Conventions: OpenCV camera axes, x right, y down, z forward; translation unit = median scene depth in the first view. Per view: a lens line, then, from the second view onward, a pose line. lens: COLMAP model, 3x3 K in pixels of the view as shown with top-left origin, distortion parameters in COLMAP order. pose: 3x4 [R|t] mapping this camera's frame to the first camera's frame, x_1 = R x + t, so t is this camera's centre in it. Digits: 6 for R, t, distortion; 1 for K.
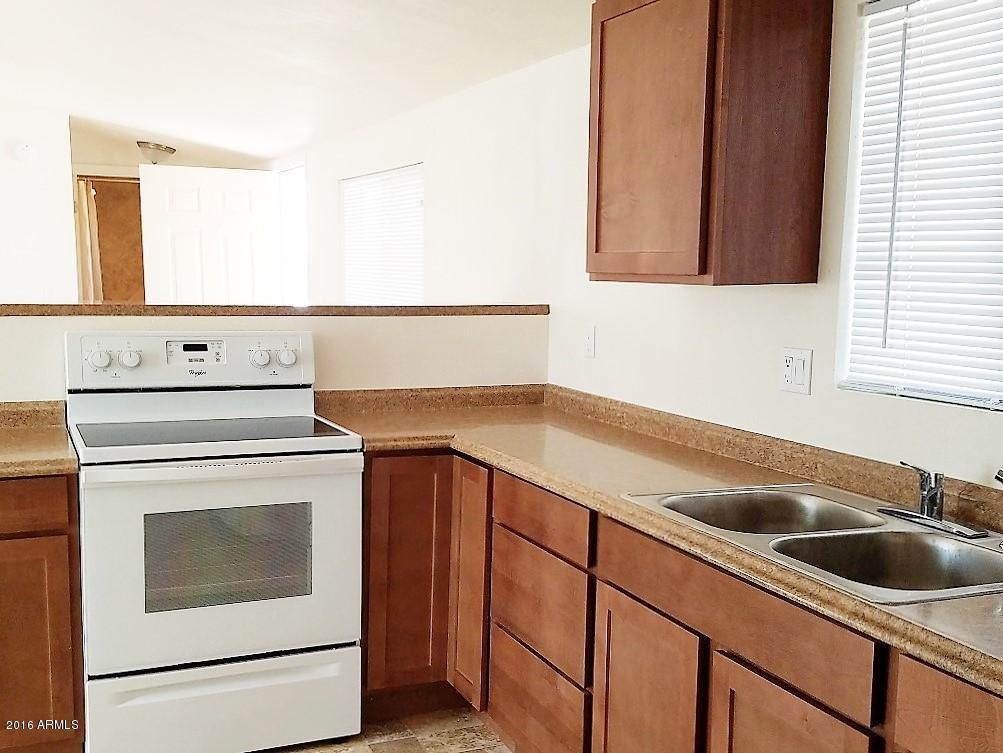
lens RADIAL K [[1070.1, 0, 498.7], [0, 1070.1, 418.6], [0, 0, 1]] dist [0.306129, -0.696431]
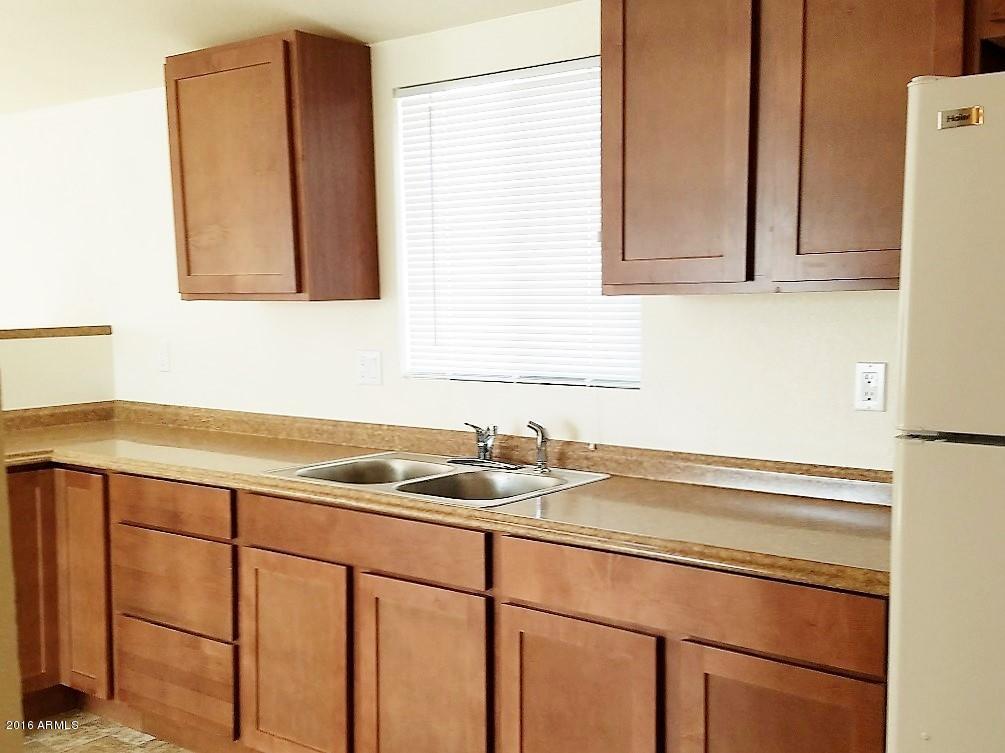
lens RADIAL K [[1072.2, 0, 499.7], [0, 1072.2, 418.7], [0, 0, 1]] dist [0.306129, -0.696431]
pose [[0.878196, -0.079214, 0.471696, -0.207910], [0.090963, 0.995852, -0.002116, 0.034575], [-0.469572, 0.044765, 0.881759, -0.200956]]
